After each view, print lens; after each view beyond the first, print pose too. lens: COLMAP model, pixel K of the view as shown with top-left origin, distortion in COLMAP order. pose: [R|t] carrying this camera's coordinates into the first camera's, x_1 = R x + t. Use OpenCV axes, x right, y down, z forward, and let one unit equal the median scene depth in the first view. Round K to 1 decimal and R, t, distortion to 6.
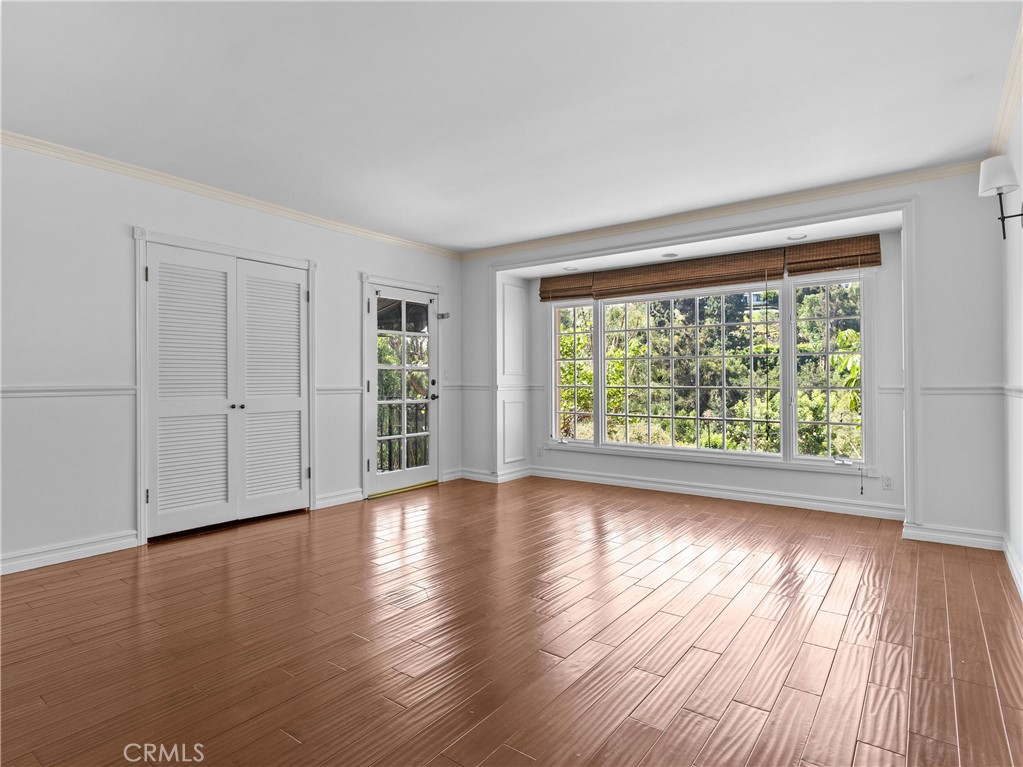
lens RADIAL K [[564.2, 0, 508.2], [0, 564.2, 380.6], [0, 0, 1]] dist [-0.006319, 0.001786]
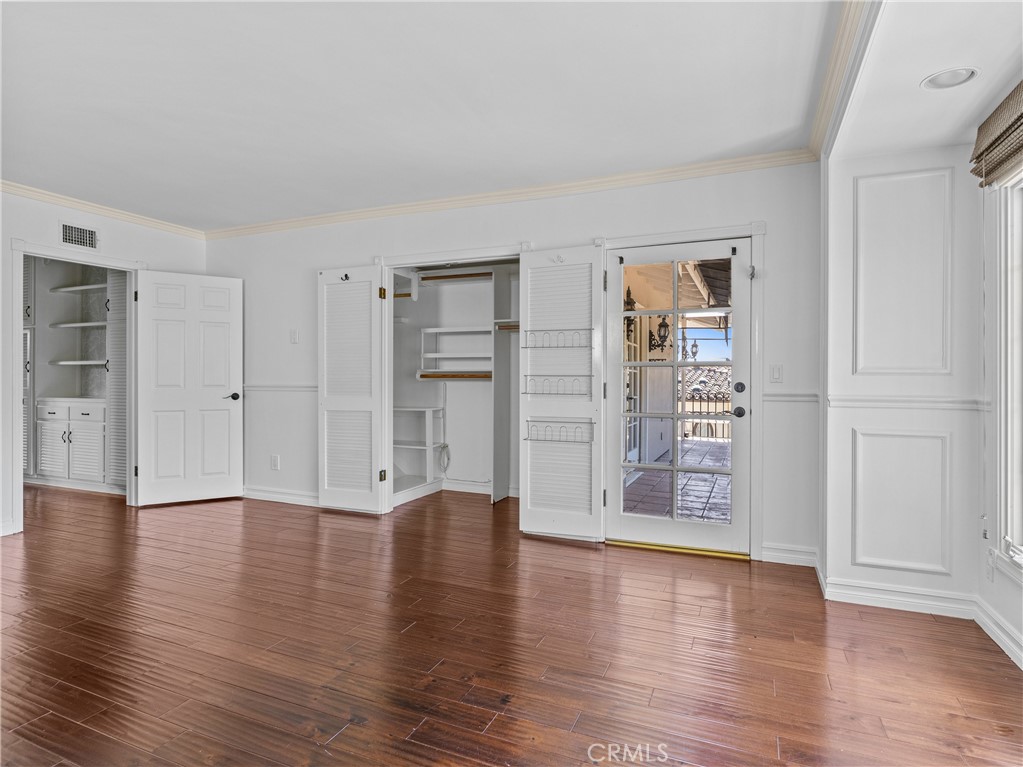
lens RADIAL K [[564.2, 0, 507.7], [0, 564.2, 381.1], [0, 0, 1]] dist [-0.006319, 0.001786]
pose [[0.228796, 0.006948, -0.973450, 0.387505], [-0.005238, 0.999969, 0.005907, -0.005523], [0.973460, 0.003747, 0.228826, 0.625753]]
